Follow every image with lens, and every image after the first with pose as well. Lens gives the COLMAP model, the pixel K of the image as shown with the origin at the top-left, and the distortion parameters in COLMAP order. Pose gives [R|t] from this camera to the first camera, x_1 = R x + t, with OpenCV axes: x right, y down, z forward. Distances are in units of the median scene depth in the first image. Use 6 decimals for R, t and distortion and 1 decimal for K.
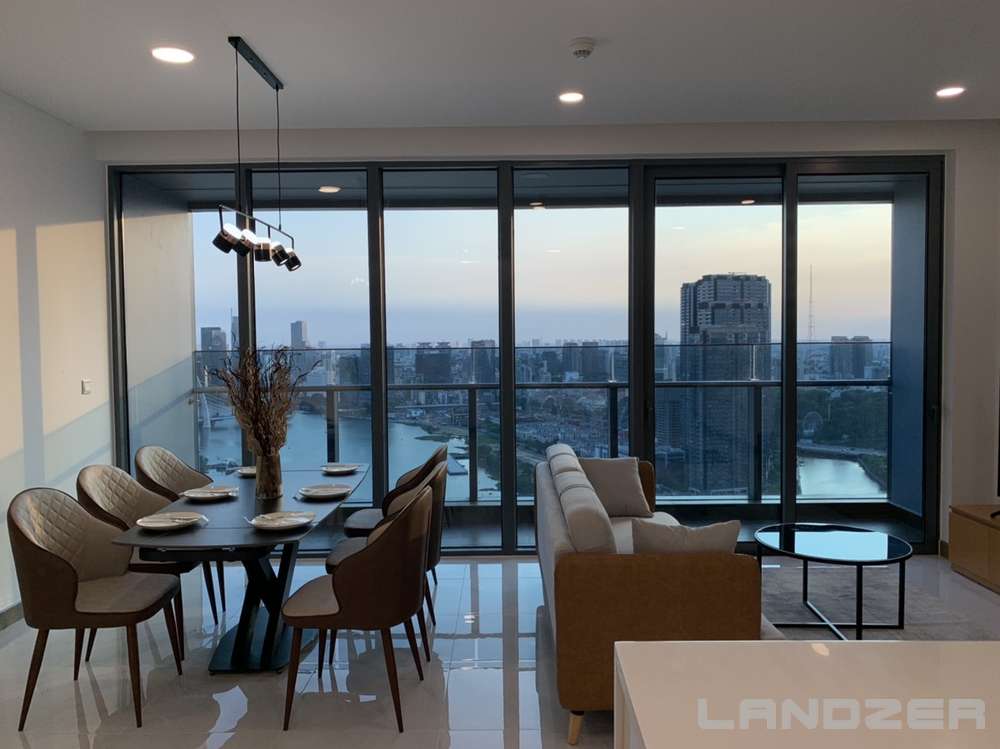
lens RADIAL K [[764.4, 0, 498.1], [0, 764.4, 373.1], [0, 0, 1]] dist [0.004272, -0.017659]
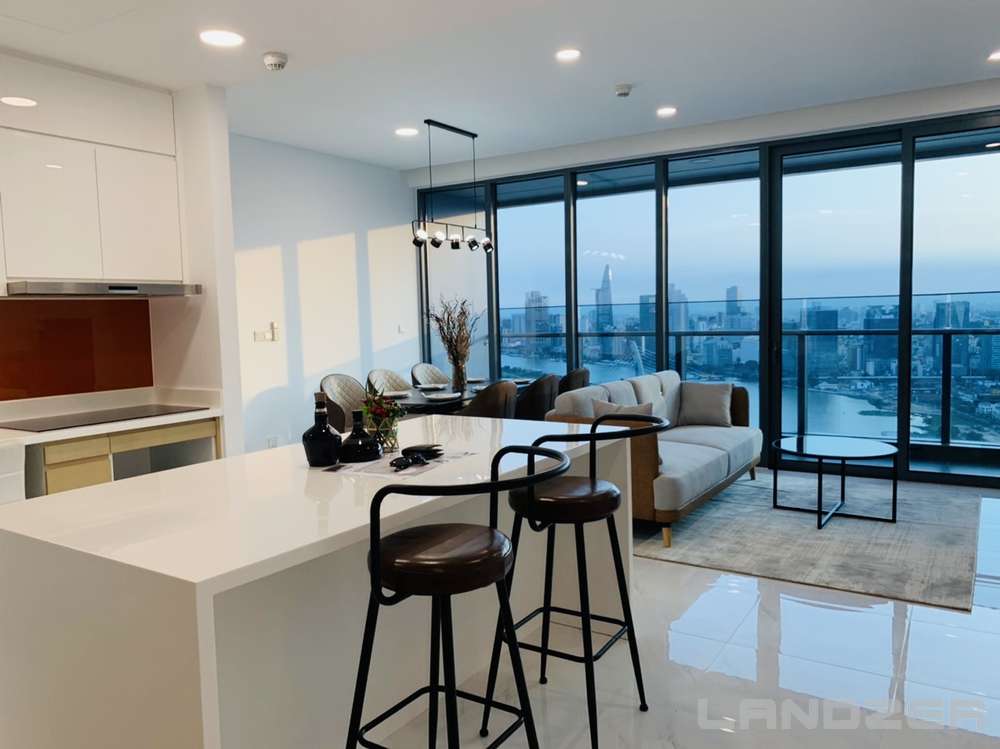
lens RADIAL K [[764.4, 0, 480.6], [0, 764.4, 381.4], [0, 0, 1]] dist [0.004272, -0.017659]
pose [[0.839531, 0.035019, -0.542182, 0.467885], [-0.005546, 0.998421, 0.055899, 0.035771], [0.543283, -0.043922, 0.838400, -0.269718]]
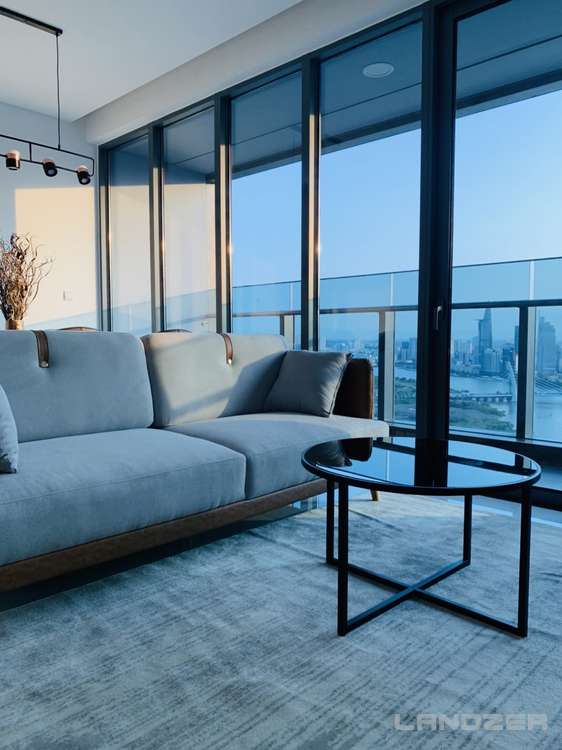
lens RADIAL K [[573.3, 0, 279.8], [0, 573.3, 374.0], [0, 0, 1]] dist [0.004272, -0.017659]
pose [[0.725441, 0.055389, -0.686052, 0.503332], [-0.039309, 0.998464, 0.039047, 0.103372], [0.687161, -0.001358, 0.726504, 0.435690]]
